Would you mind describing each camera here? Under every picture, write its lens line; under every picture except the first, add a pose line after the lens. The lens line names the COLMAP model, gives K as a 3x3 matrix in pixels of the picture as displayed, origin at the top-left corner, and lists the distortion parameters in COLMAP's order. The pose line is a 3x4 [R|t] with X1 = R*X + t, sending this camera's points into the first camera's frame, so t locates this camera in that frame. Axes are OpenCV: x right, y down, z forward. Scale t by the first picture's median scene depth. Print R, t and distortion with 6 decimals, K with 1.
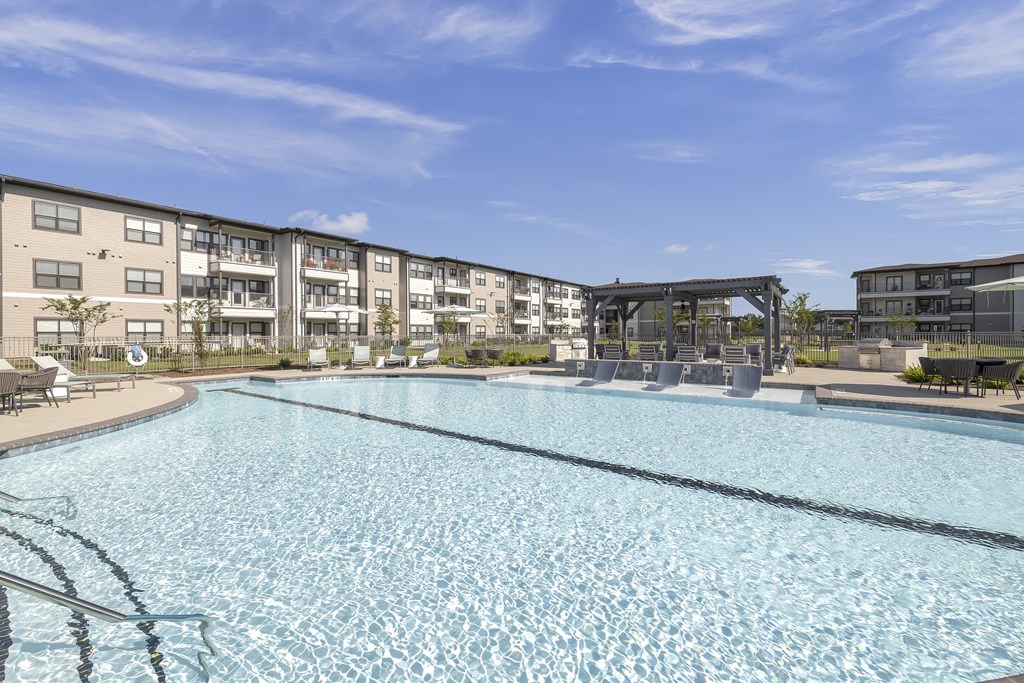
lens RADIAL K [[443.5, 0, 511.3], [0, 443.5, 335.1], [0, 0, 1]] dist [0.002468, -0.000057]
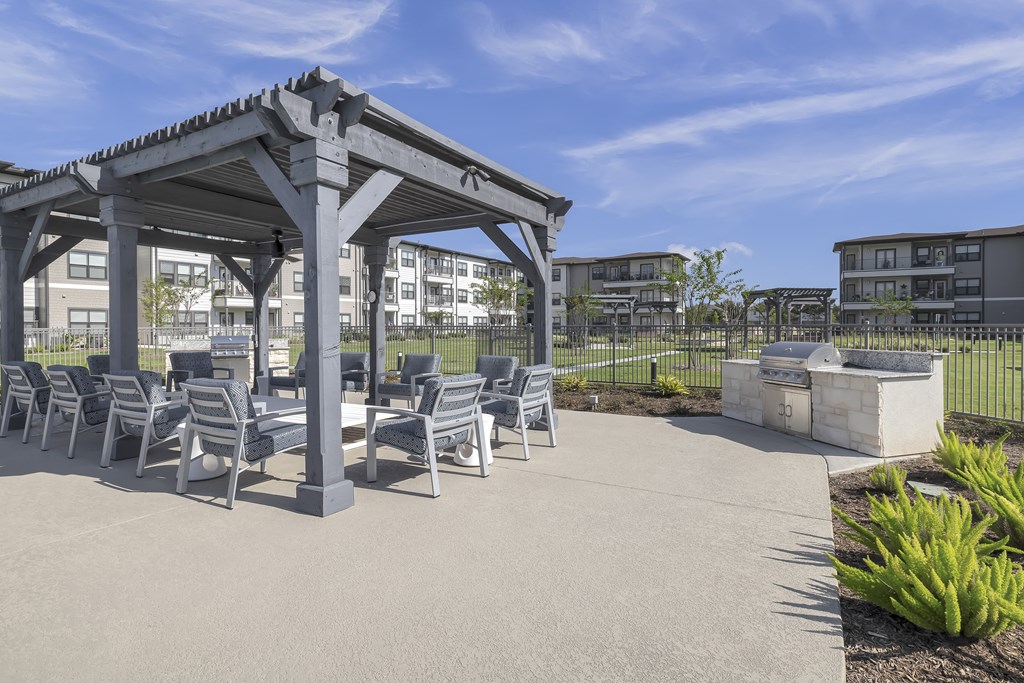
lens RADIAL K [[523.5, 0, 510.8], [0, 523.5, 327.6], [0, 0, 1]] dist [-0.001276, 0.000082]
pose [[0.996469, 0.000434, 0.083959, 0.175375], [-0.000649, 0.999997, 0.002534, -0.001486], [-0.083958, -0.002580, 0.996466, 0.192029]]
